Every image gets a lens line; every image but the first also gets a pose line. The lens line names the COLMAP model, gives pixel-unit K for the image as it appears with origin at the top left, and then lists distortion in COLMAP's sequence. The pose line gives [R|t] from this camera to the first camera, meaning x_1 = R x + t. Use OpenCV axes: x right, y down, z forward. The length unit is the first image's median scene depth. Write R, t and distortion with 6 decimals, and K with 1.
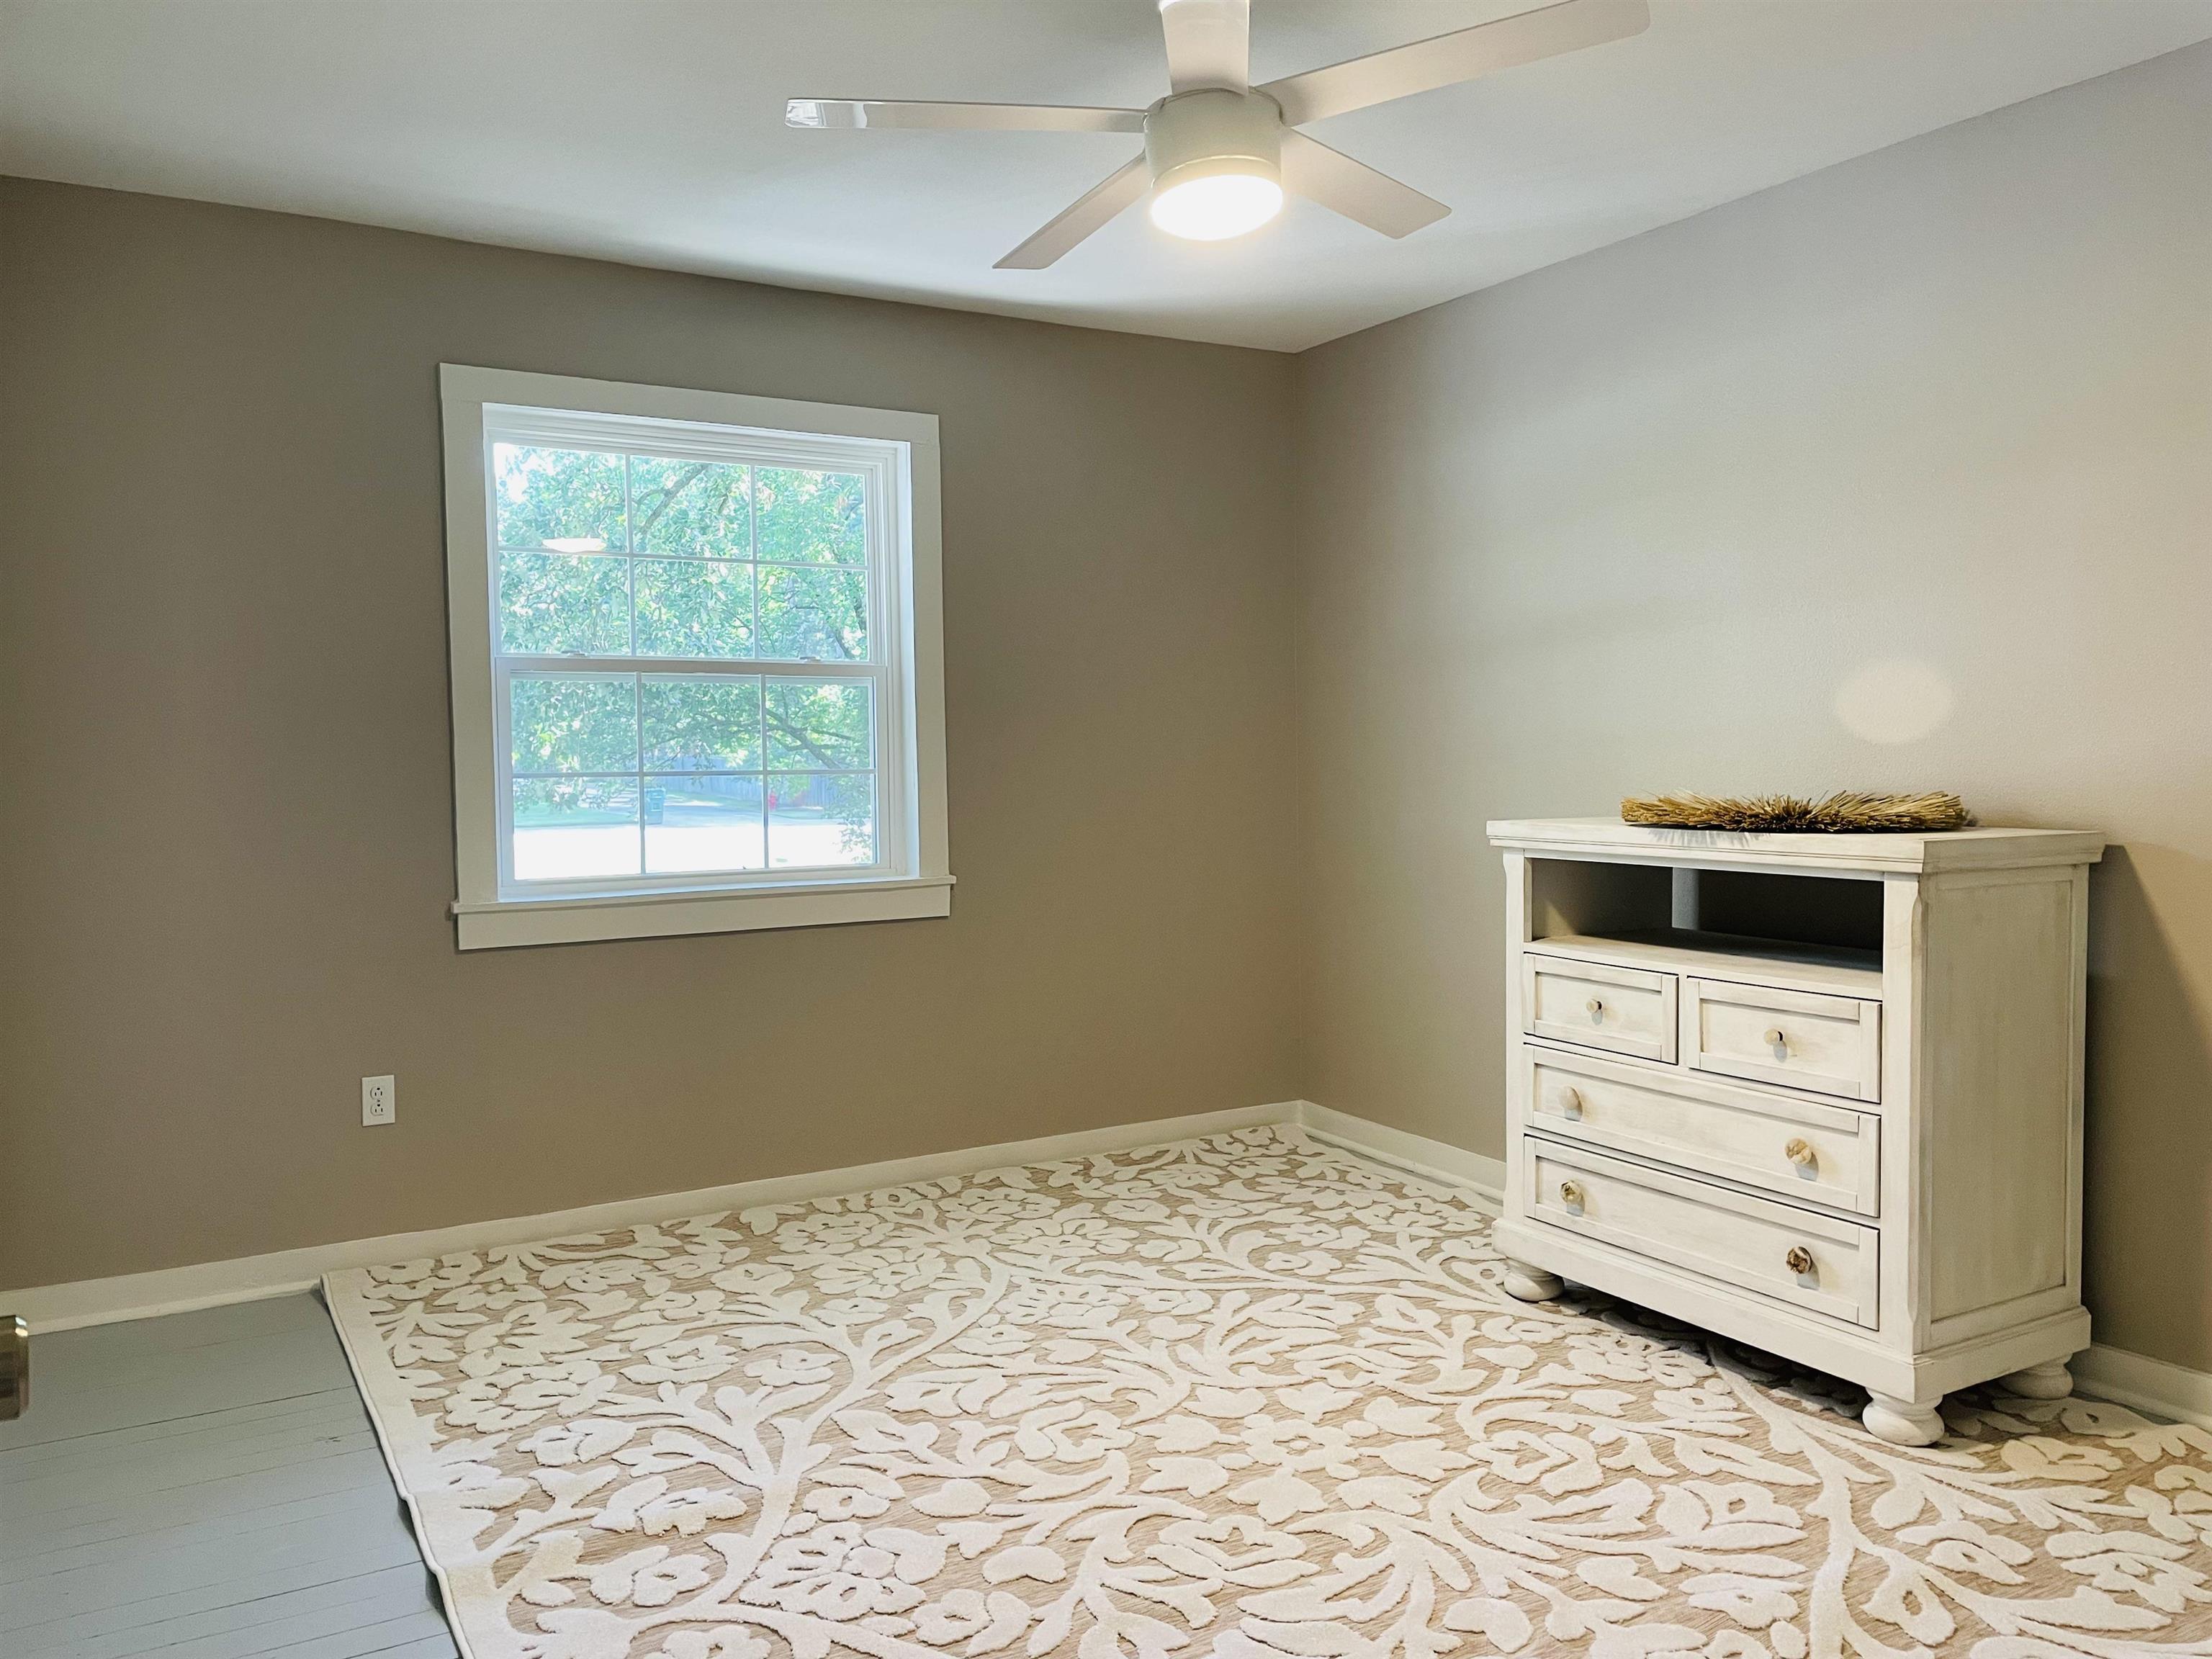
lens RADIAL K [[1673.5, 0, 1109.9], [0, 1673.5, 824.7], [0, 0, 1]] dist [0.089200, -0.108509]
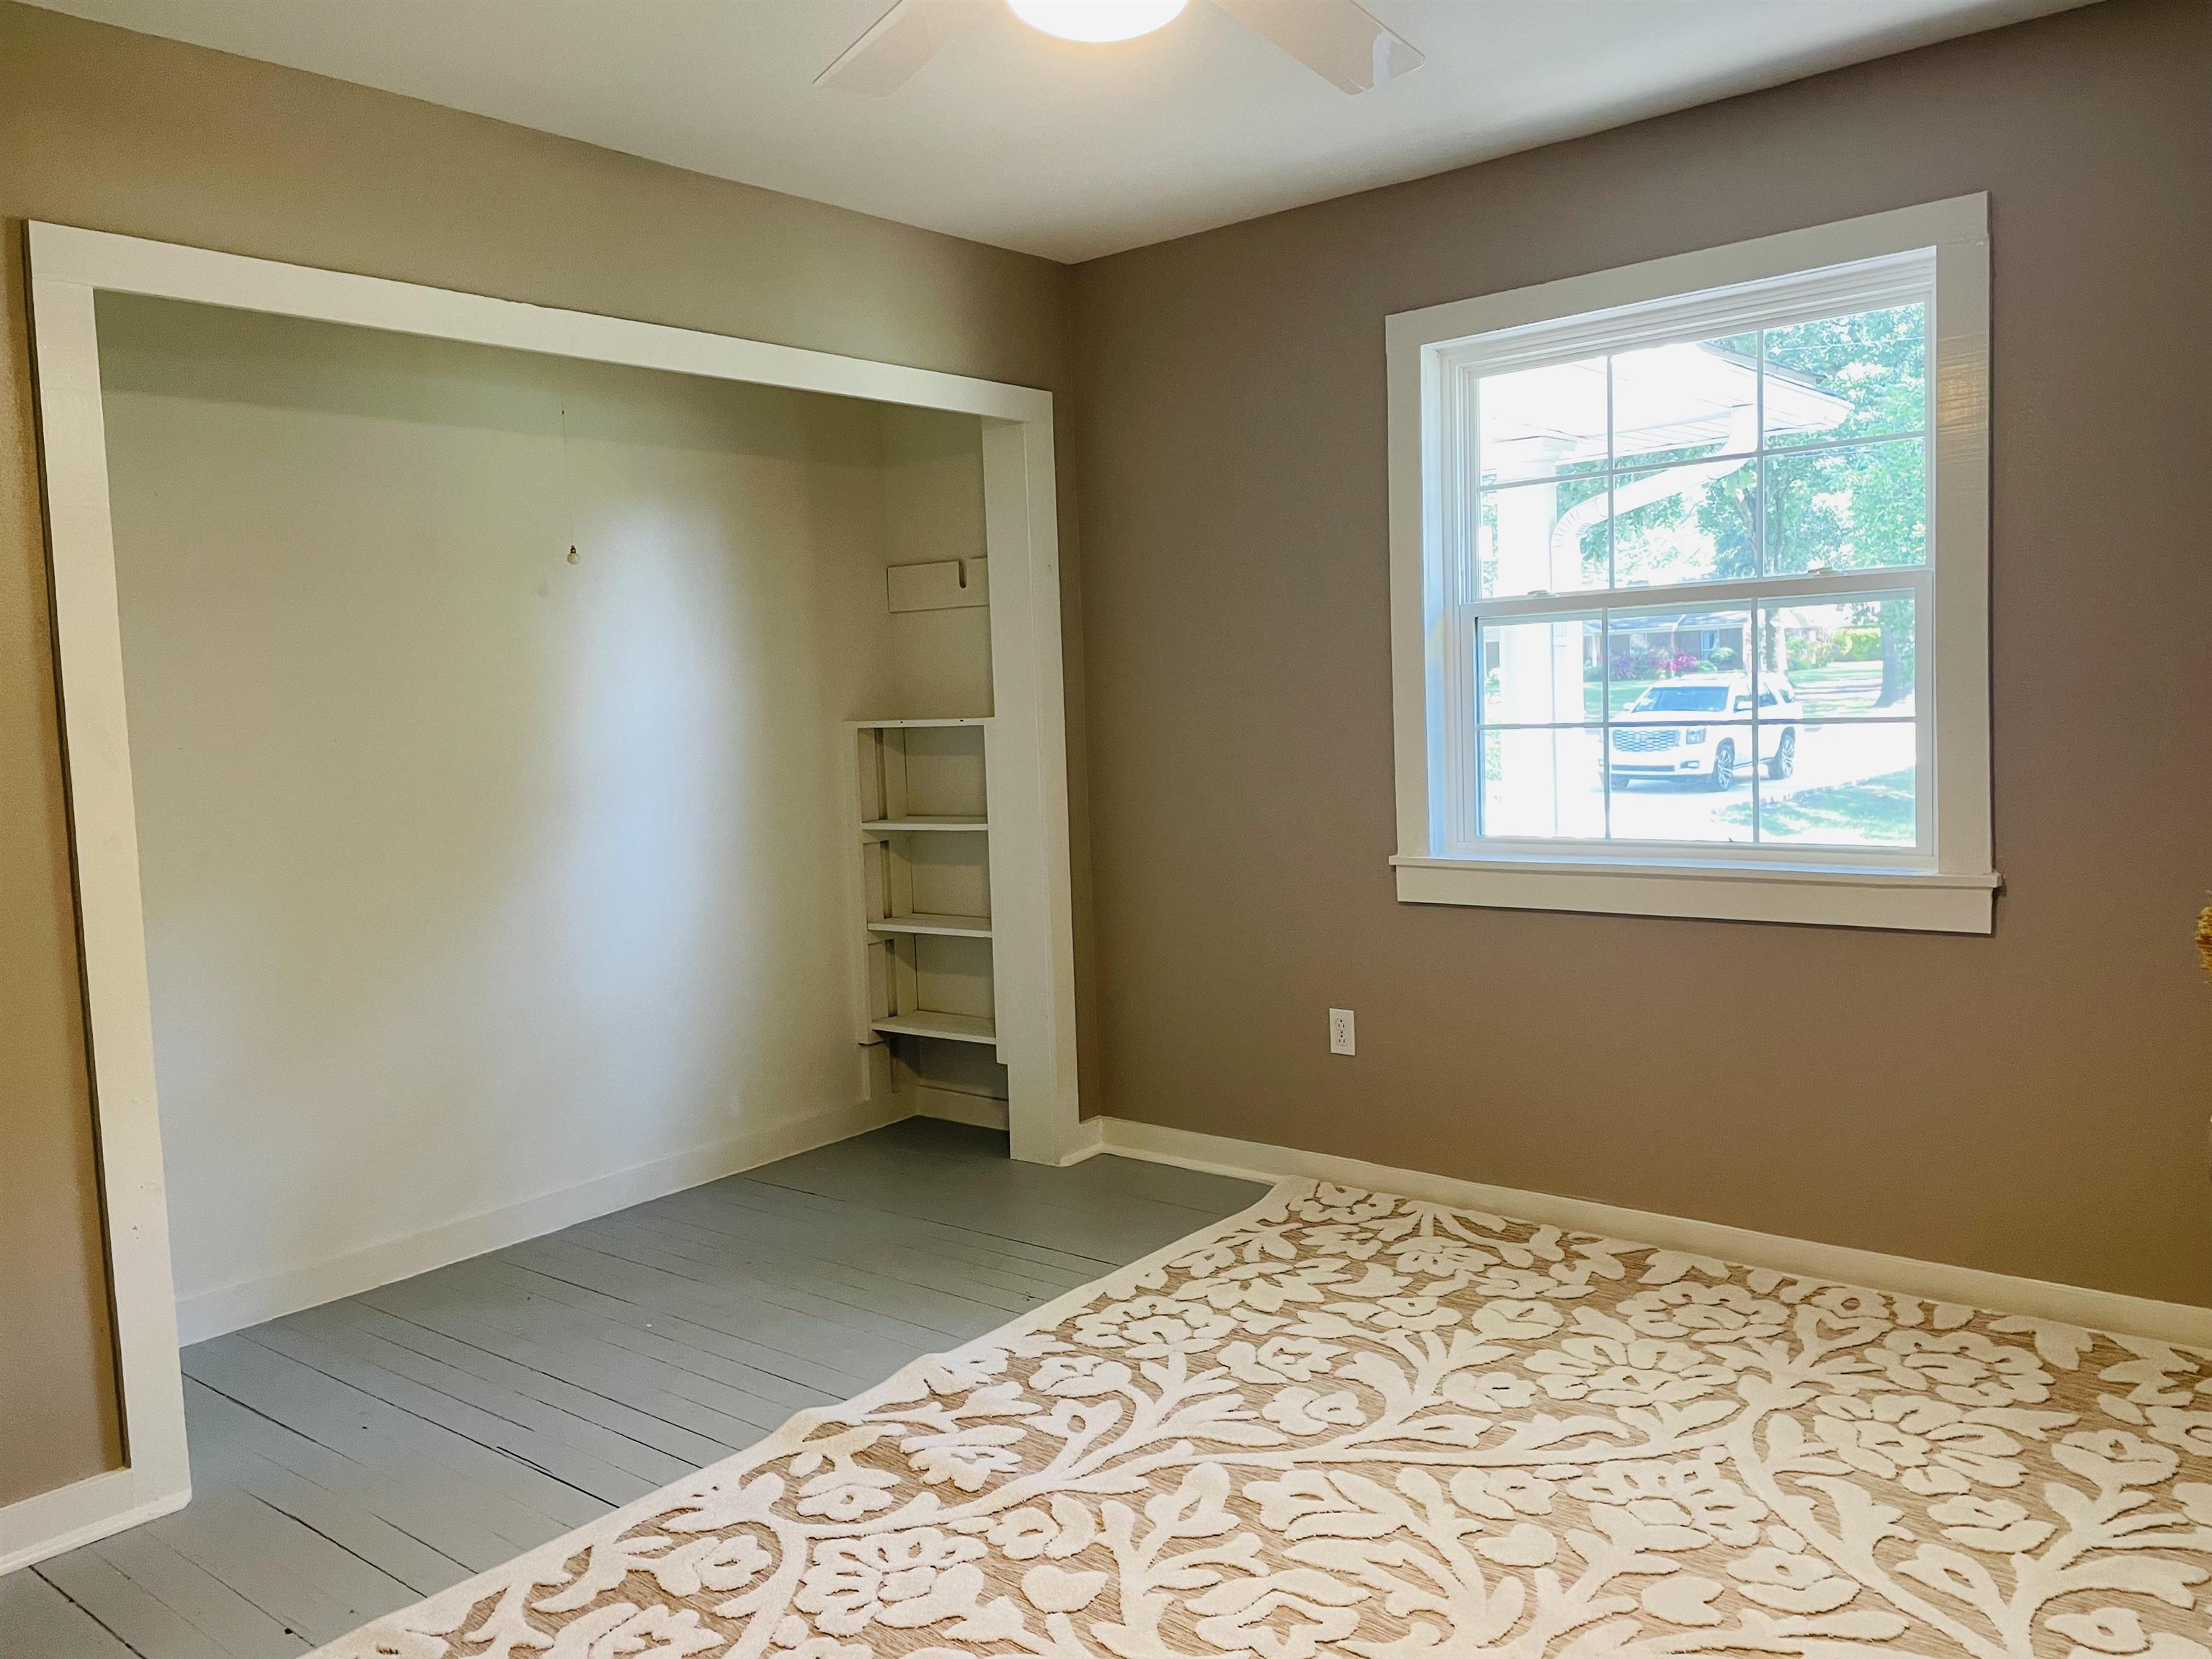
lens RADIAL K [[1673.5, 0, 1114.5], [0, 1673.5, 822.0], [0, 0, 1]] dist [0.089200, -0.108509]
pose [[0.339941, 0.072565, -0.937643, 0.509273], [-0.003080, 0.997099, 0.076050, -0.050629], [0.940442, -0.022965, 0.339178, 0.512645]]
